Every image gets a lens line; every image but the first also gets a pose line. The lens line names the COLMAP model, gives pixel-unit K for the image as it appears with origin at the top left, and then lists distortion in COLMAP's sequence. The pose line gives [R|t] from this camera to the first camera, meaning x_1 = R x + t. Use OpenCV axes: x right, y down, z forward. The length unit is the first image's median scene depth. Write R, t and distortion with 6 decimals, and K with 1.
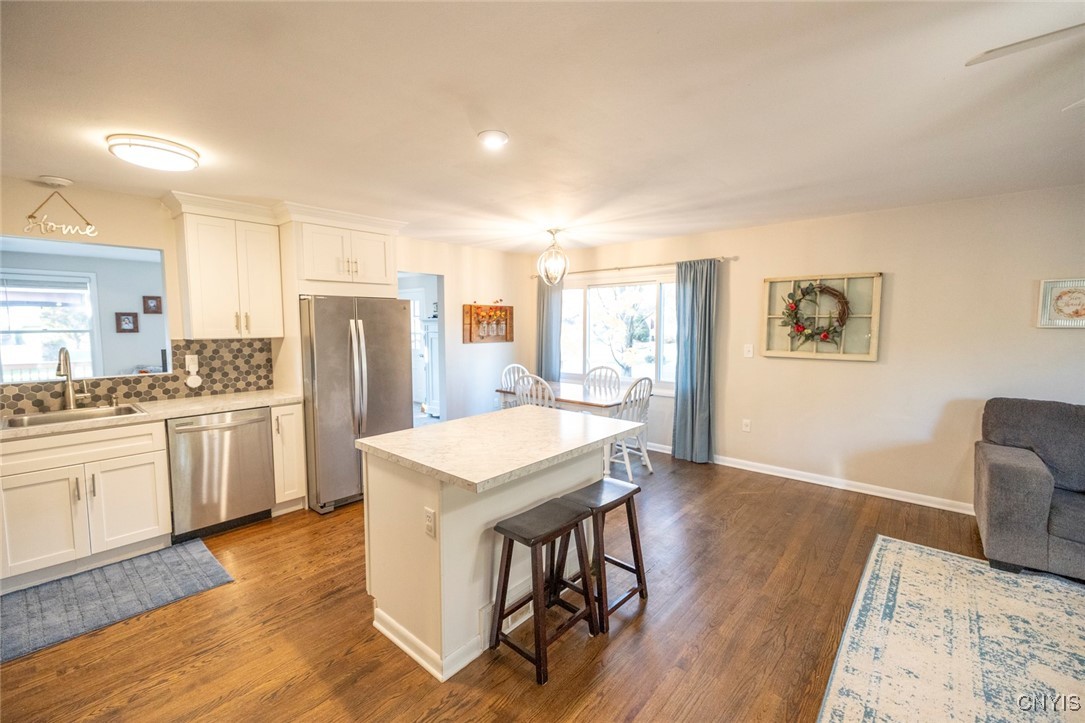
lens RADIAL K [[454.2, 0, 544.9], [0, 454.2, 362.4], [0, 0, 1]] dist [0.002224, -0.001676]
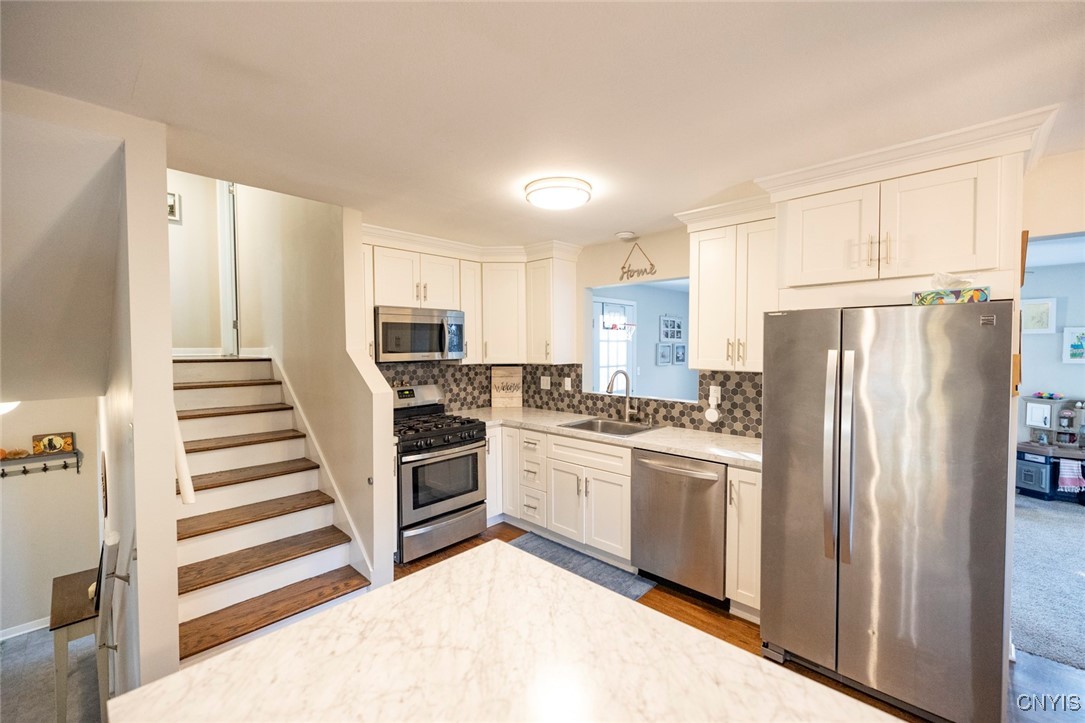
lens RADIAL K [[454.2, 0, 547.7], [0, 454.2, 359.1], [0, 0, 1]] dist [0.002224, -0.001676]
pose [[-0.051653, 0.035040, -0.998050, 0.149638], [-0.084913, 0.995611, 0.039349, -0.080055], [0.995049, 0.086780, -0.048451, 0.729426]]
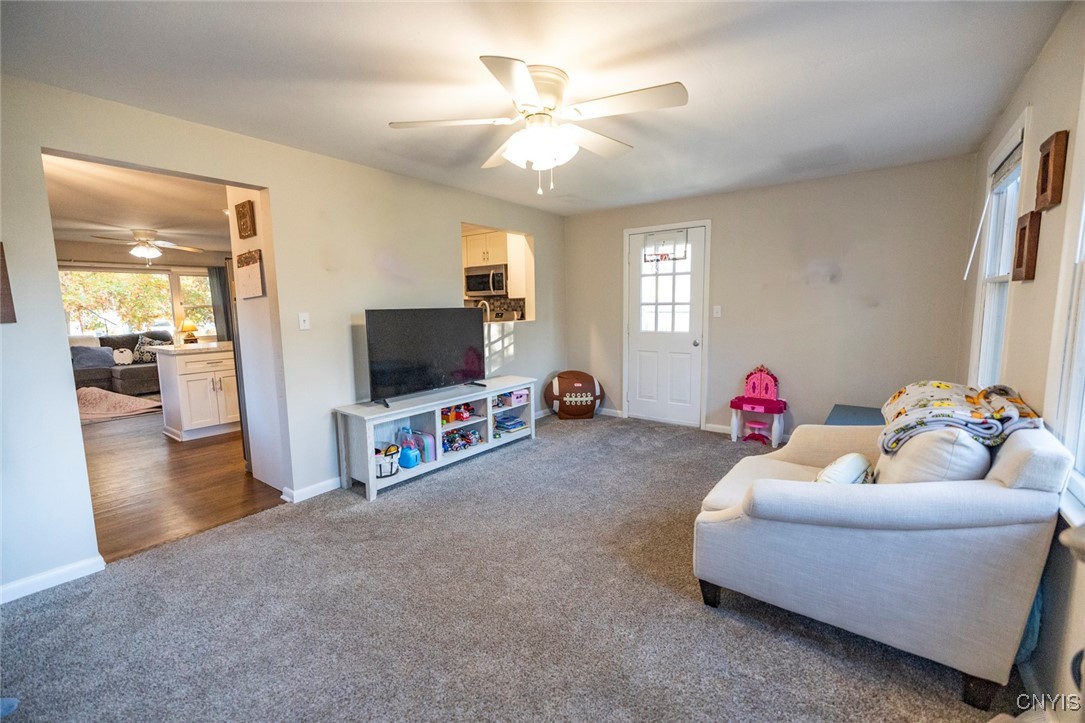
lens RADIAL K [[454.2, 0, 542.4], [0, 454.2, 357.4], [0, 0, 1]] dist [0.002224, -0.001676]
pose [[-0.997376, 0.027323, -0.067048, -0.979228], [0.012917, 0.978352, 0.206543, -0.143699], [0.071240, 0.205135, -0.976138, 2.263156]]
